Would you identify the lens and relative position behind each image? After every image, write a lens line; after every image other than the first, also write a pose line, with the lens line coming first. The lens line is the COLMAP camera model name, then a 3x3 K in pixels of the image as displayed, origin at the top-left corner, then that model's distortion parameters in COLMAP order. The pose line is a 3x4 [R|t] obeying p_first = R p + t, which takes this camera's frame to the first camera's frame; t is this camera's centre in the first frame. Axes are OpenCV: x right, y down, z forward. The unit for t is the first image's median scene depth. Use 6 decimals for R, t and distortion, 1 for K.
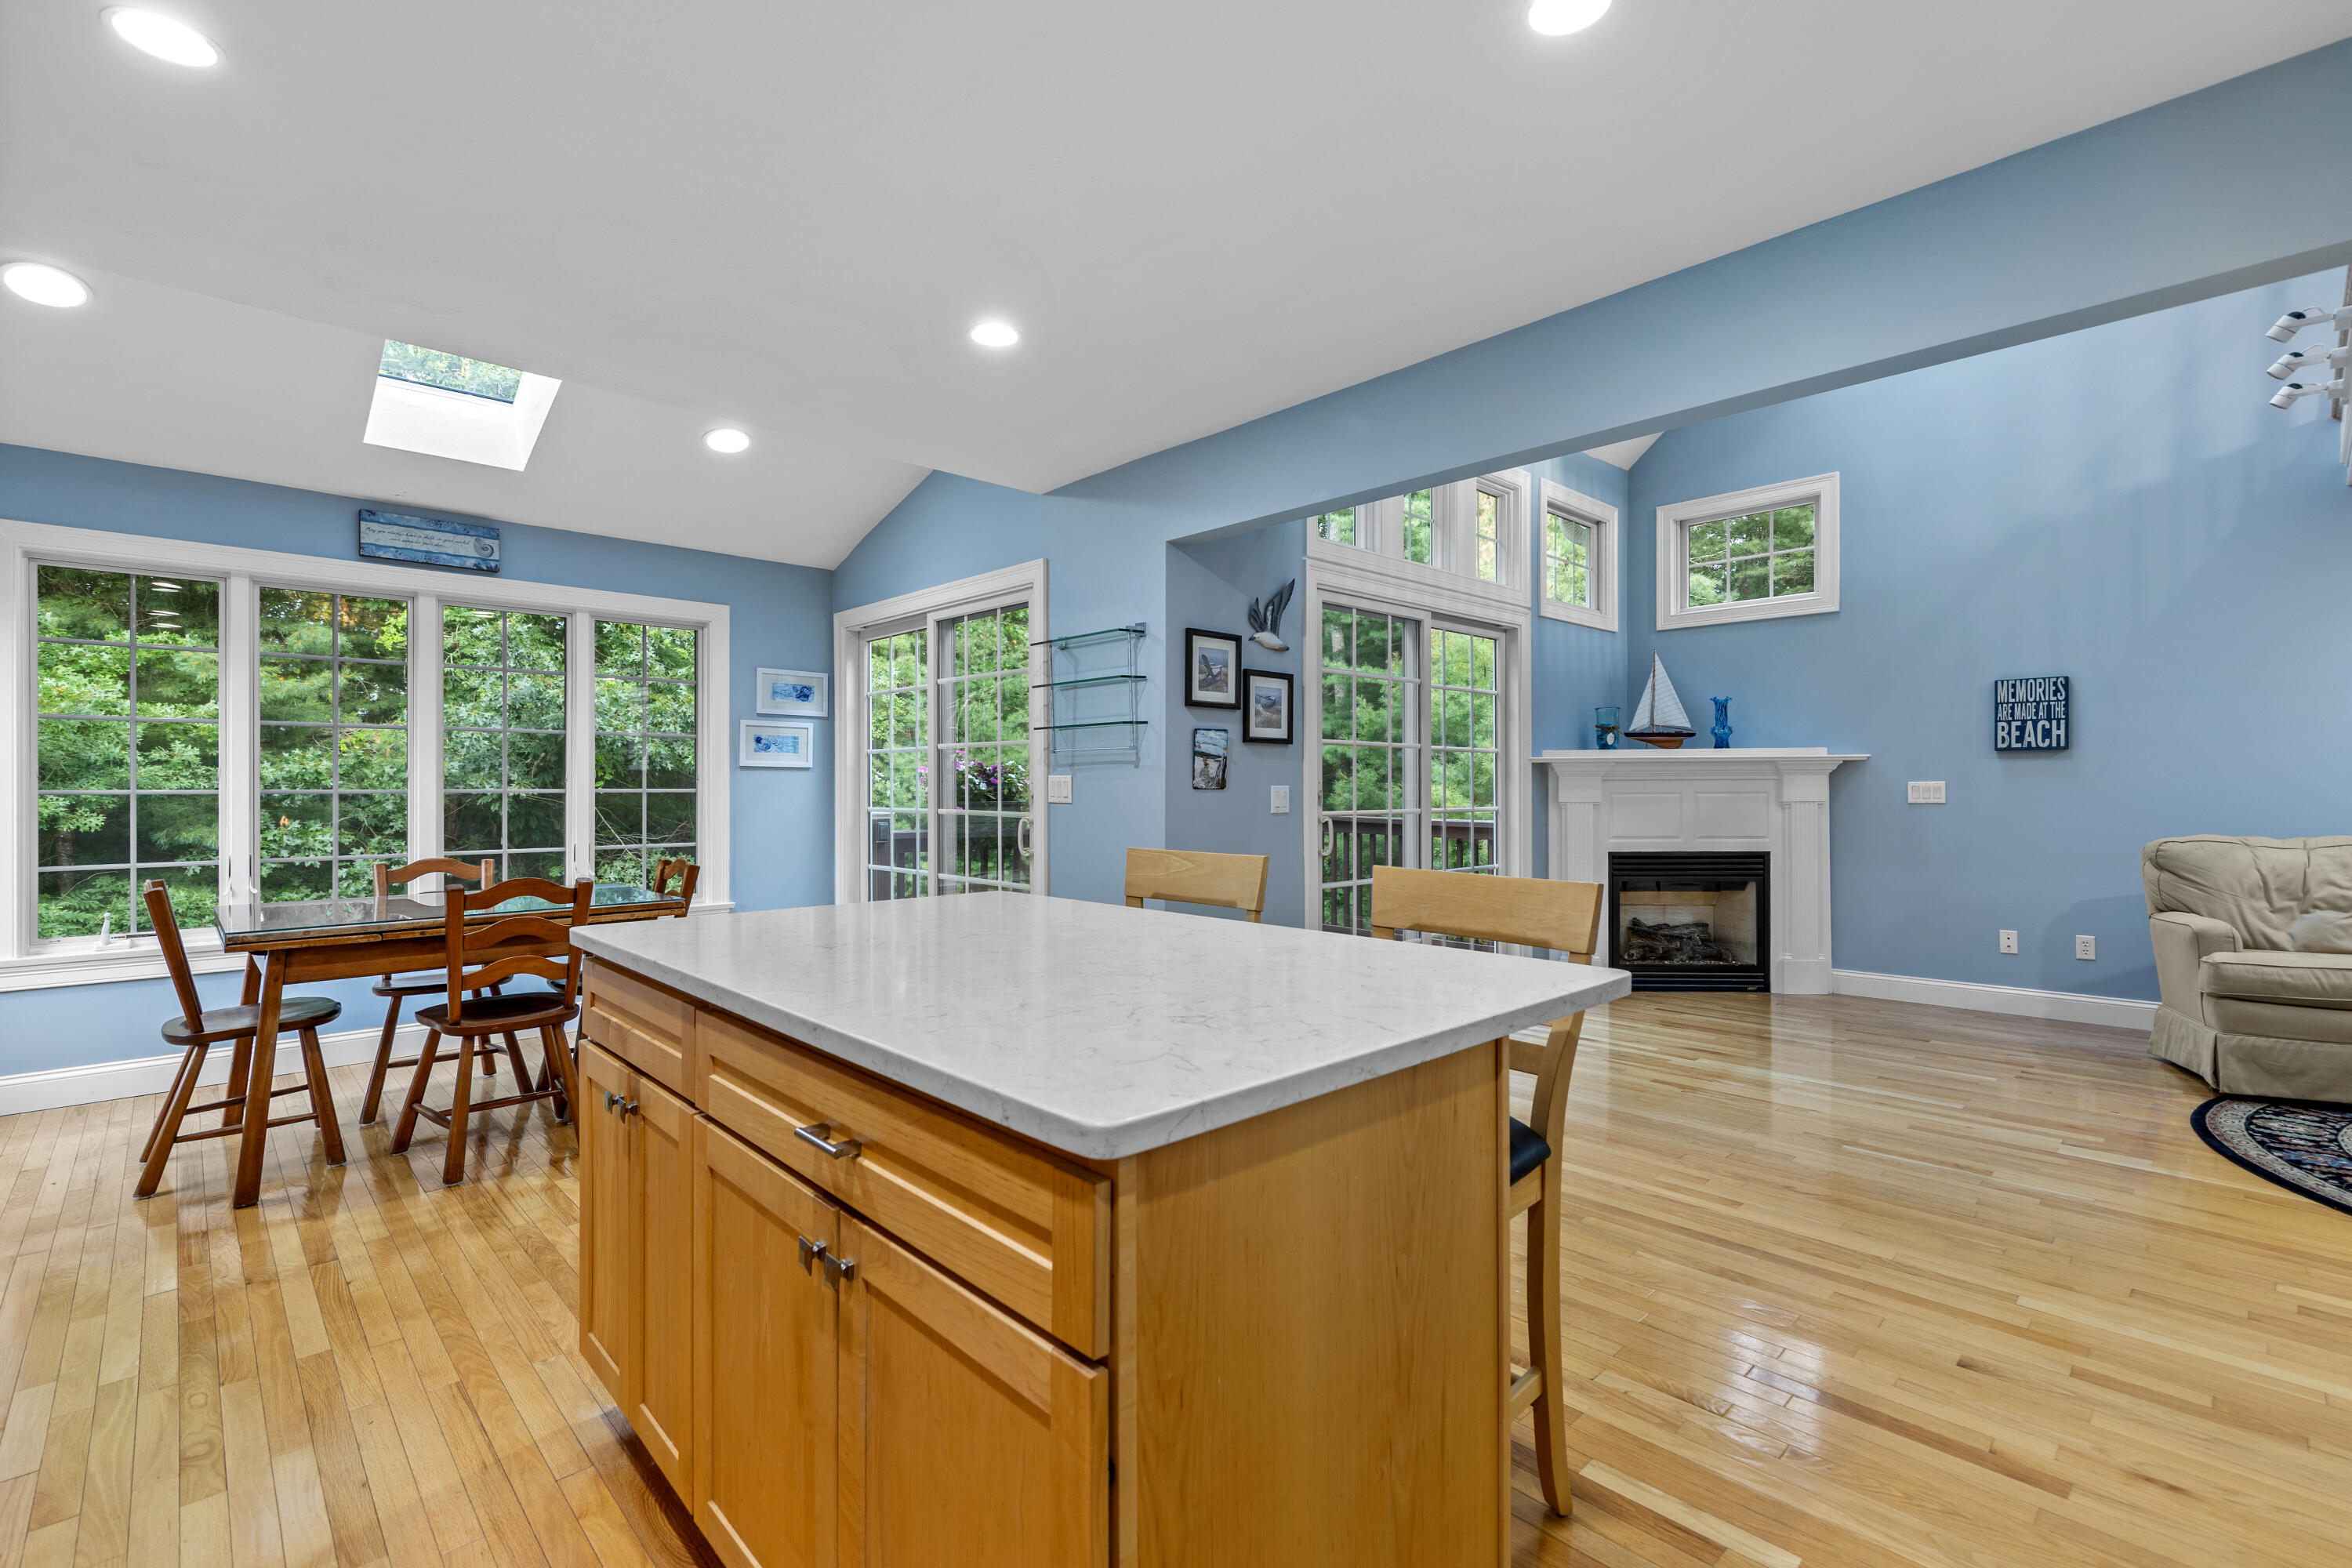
lens RADIAL K [[1046.5, 0, 1161.2], [0, 1046.5, 787.3], [0, 0, 1]] dist [0.006621, -0.001383]
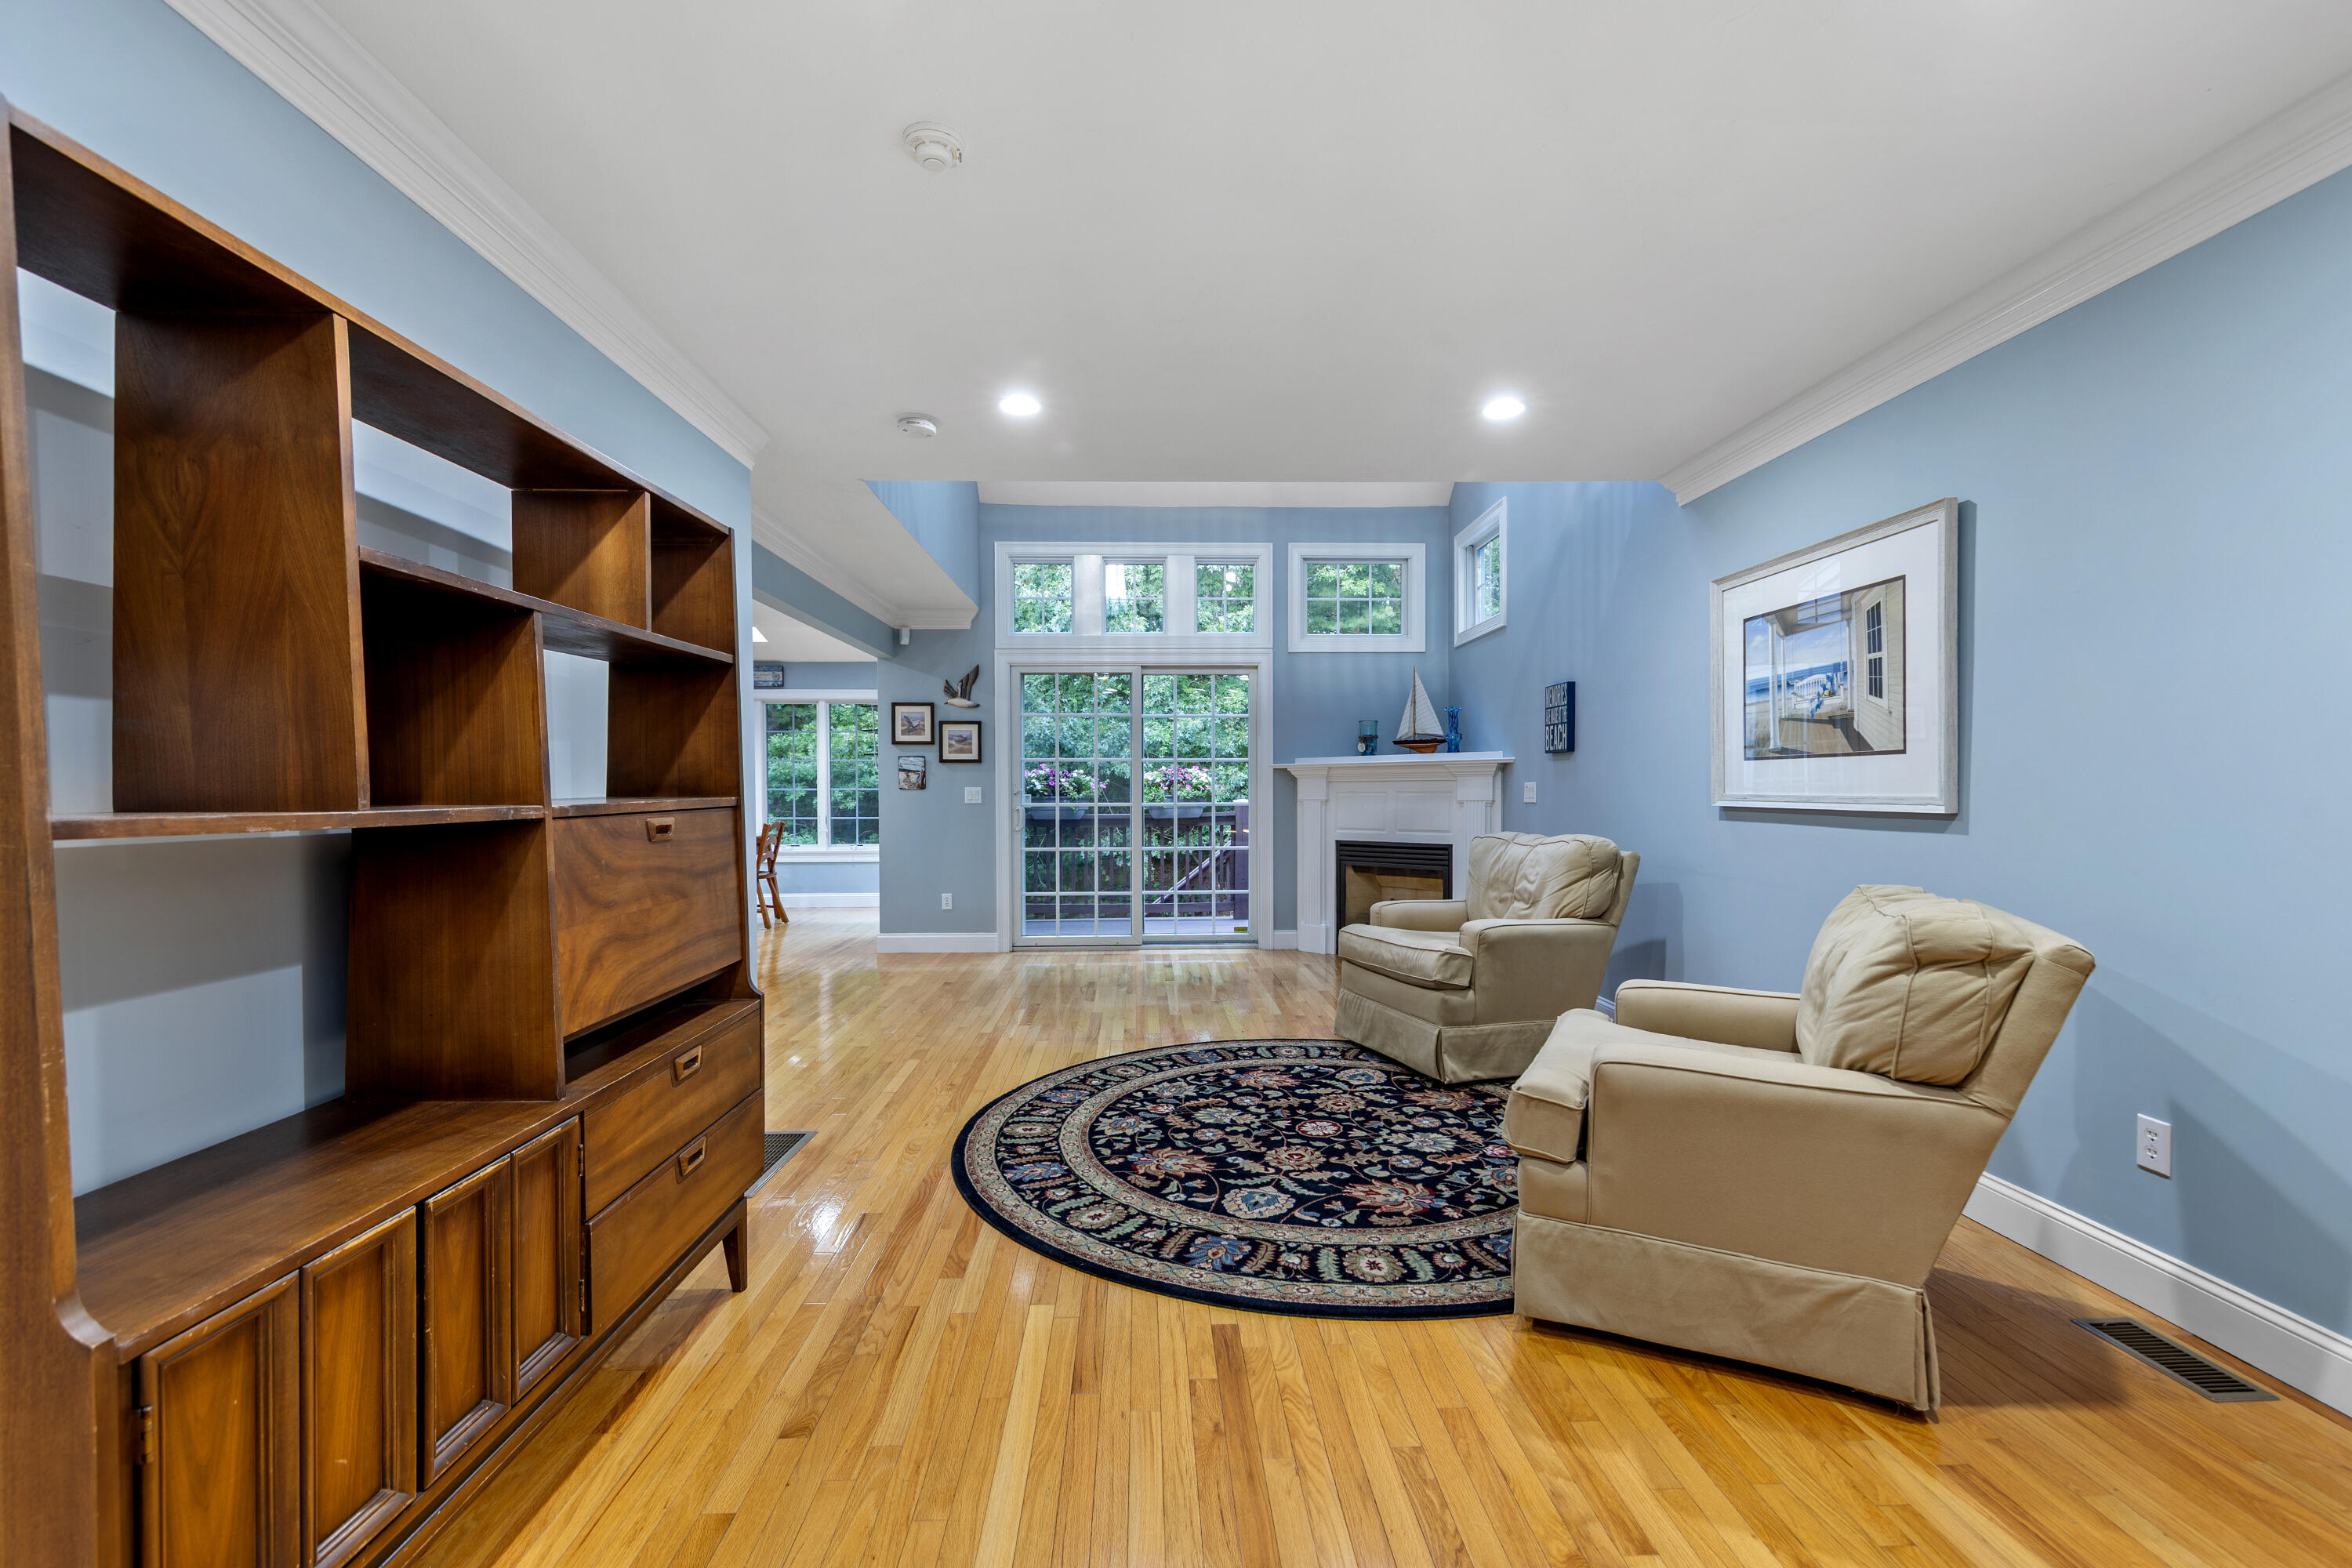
lens RADIAL K [[1036.3, 0, 1160.2], [0, 1036.3, 799.4], [0, 0, 1]] dist [-0.004450, -0.000128]
pose [[0.749086, 0.005946, -0.662446, 1.093769], [0.000499, 0.999954, 0.009540, 0.001964], [0.662473, -0.007477, 0.749049, -0.044726]]
